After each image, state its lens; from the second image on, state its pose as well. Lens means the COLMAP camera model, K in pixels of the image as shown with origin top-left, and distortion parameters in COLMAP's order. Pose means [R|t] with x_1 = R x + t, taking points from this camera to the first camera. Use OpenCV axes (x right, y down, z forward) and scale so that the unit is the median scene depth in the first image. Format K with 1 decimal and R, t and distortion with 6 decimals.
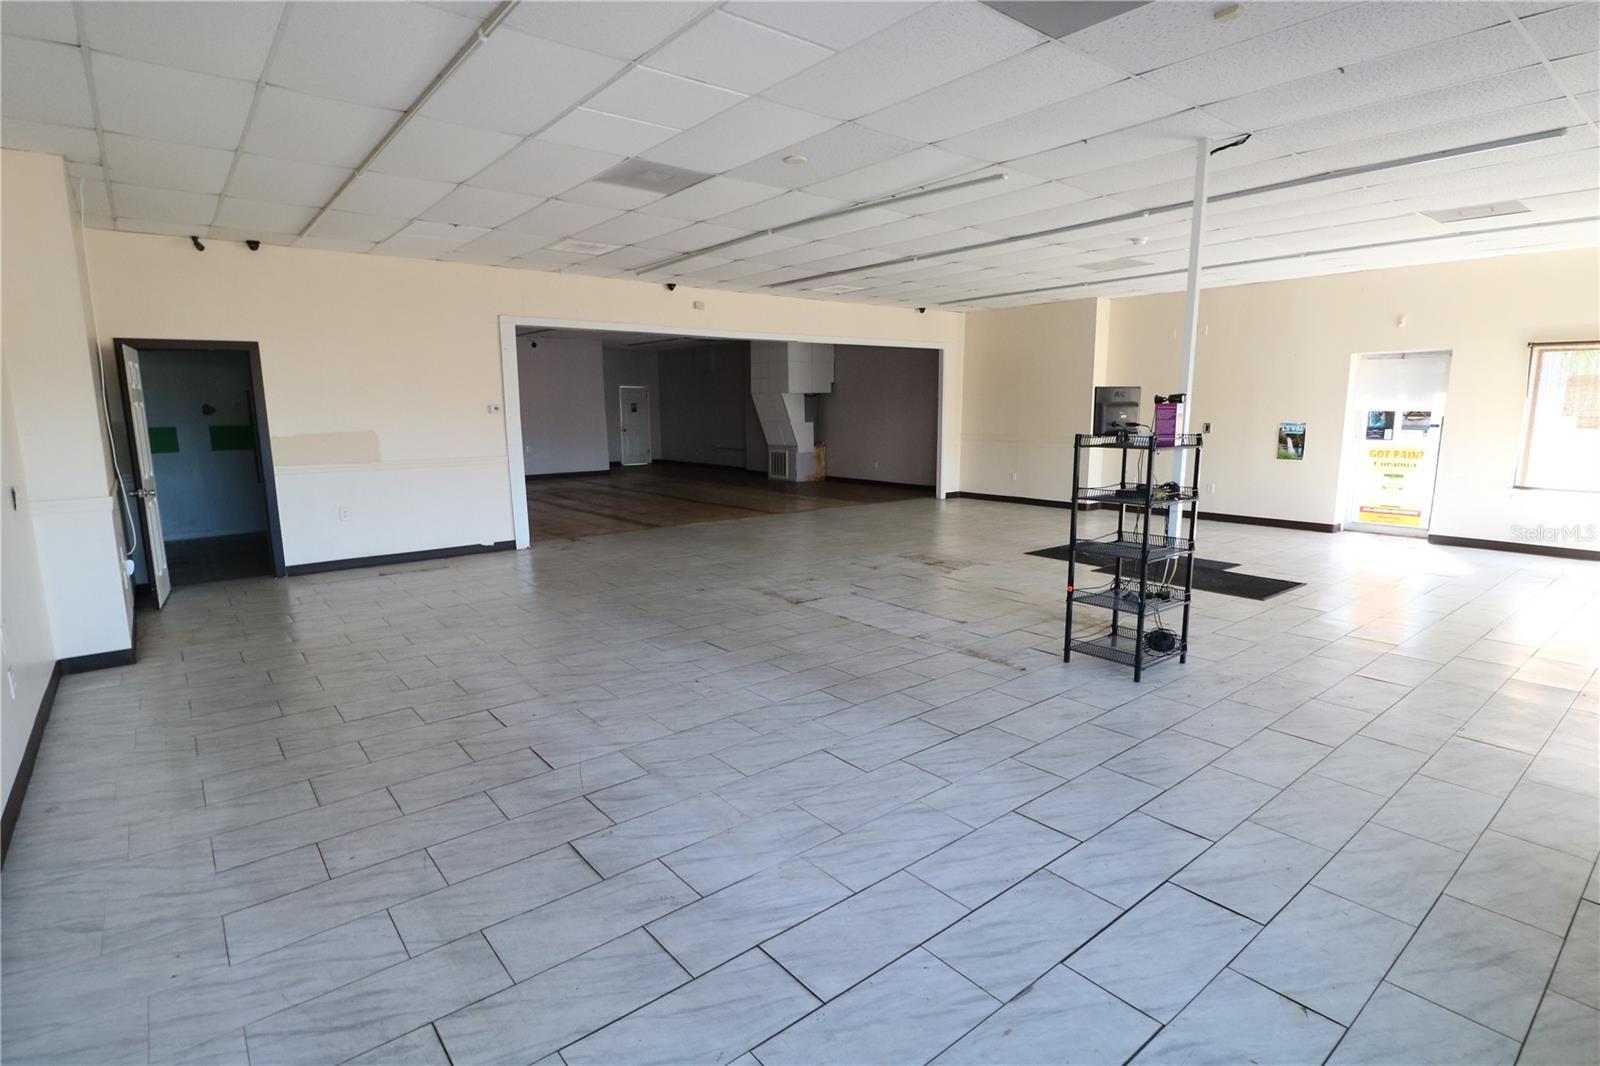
lens RADIAL K [[797.0, 0, 800.0], [0, 797.0, 533.0], [0, 0, 1]] dist [0.009692, -0.017412]
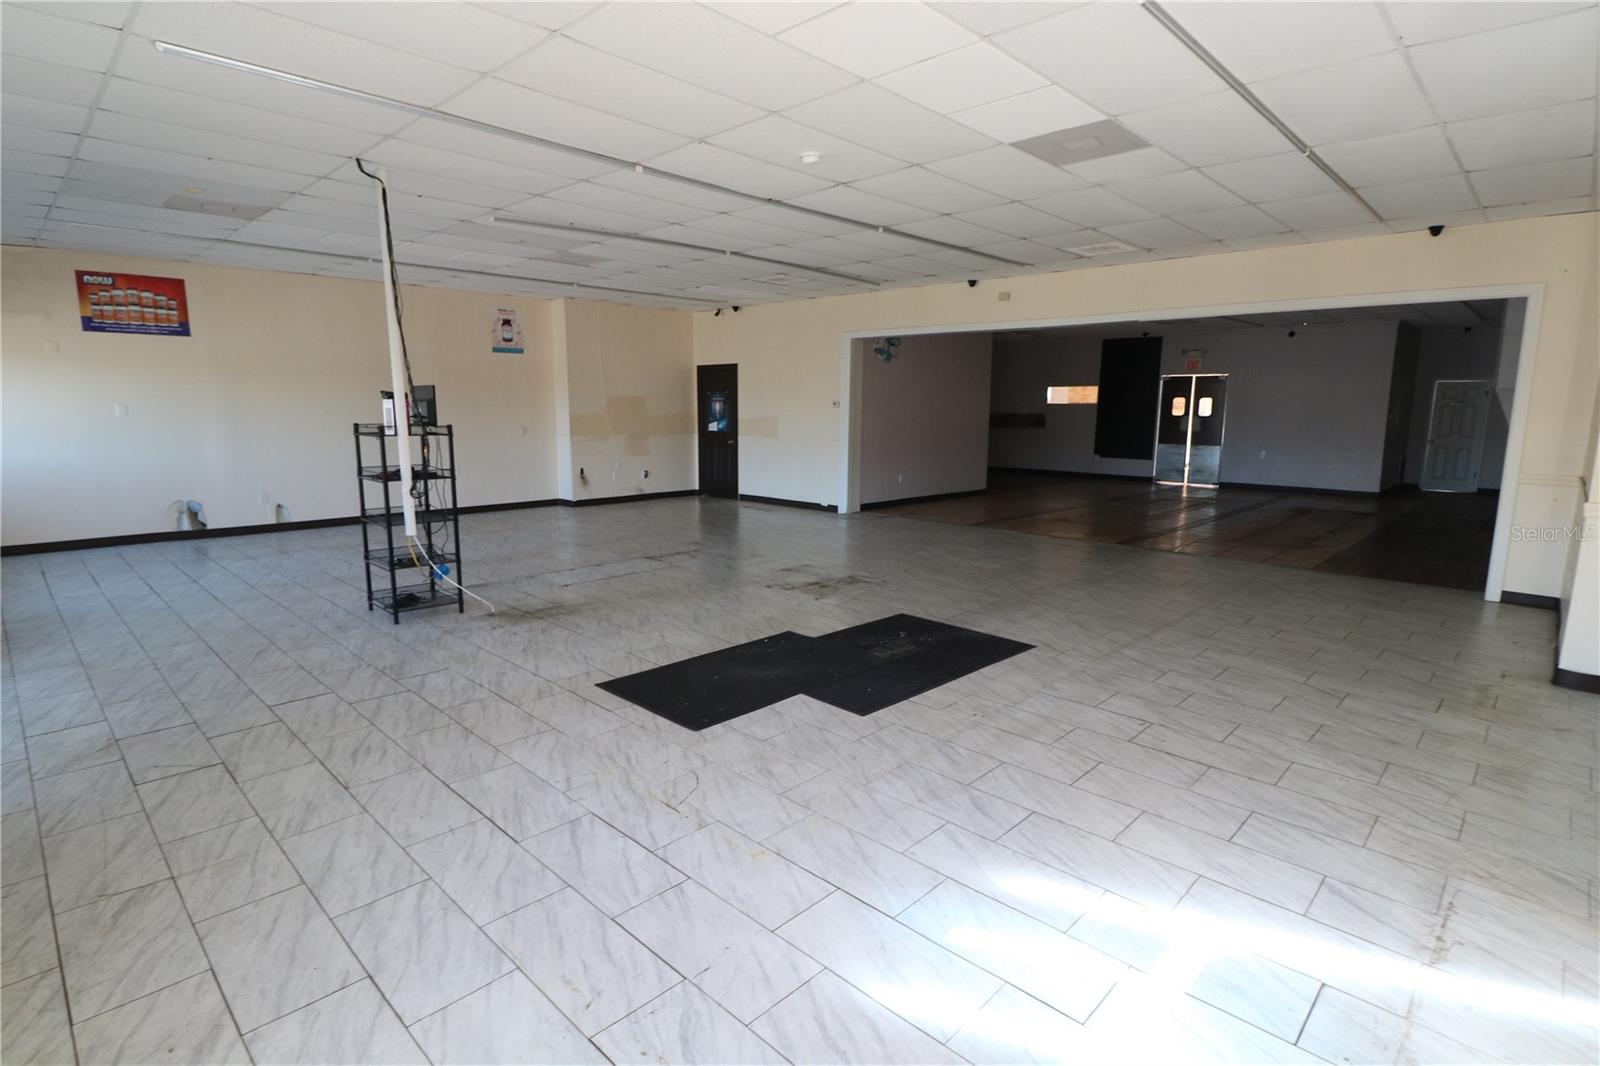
lens RADIAL K [[797.0, 0, 800.0], [0, 797.0, 533.0], [0, 0, 1]] dist [0.009692, -0.017412]
pose [[0.119237, 0.167087, -0.978706, 0.601705], [-0.166529, 0.975139, 0.146190, -0.084213], [0.978801, 0.145552, 0.144097, 0.503844]]
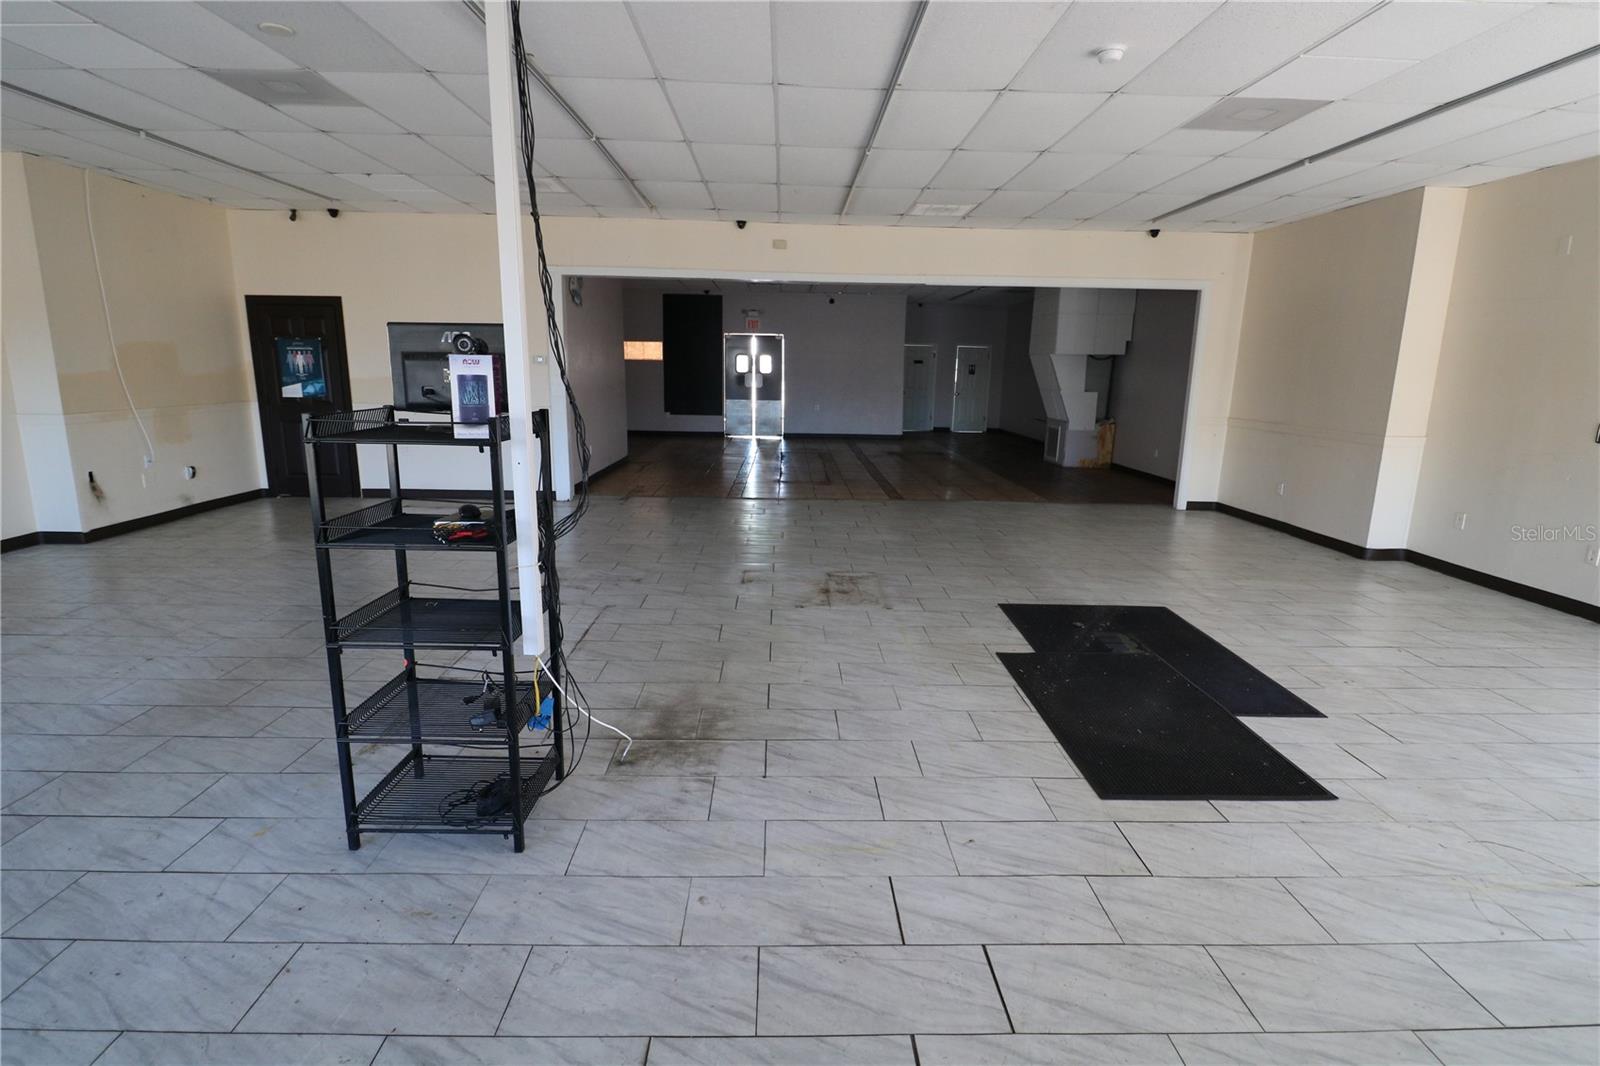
lens RADIAL K [[799.1, 0, 800.0], [0, 799.1, 533.0], [0, 0, 1]] dist [-0.013877, -0.001362]
pose [[0.792585, 0.147111, -0.591749, 0.328298], [-0.121754, 0.989099, 0.082818, -0.039877], [0.597482, 0.006408, 0.801857, 0.249797]]
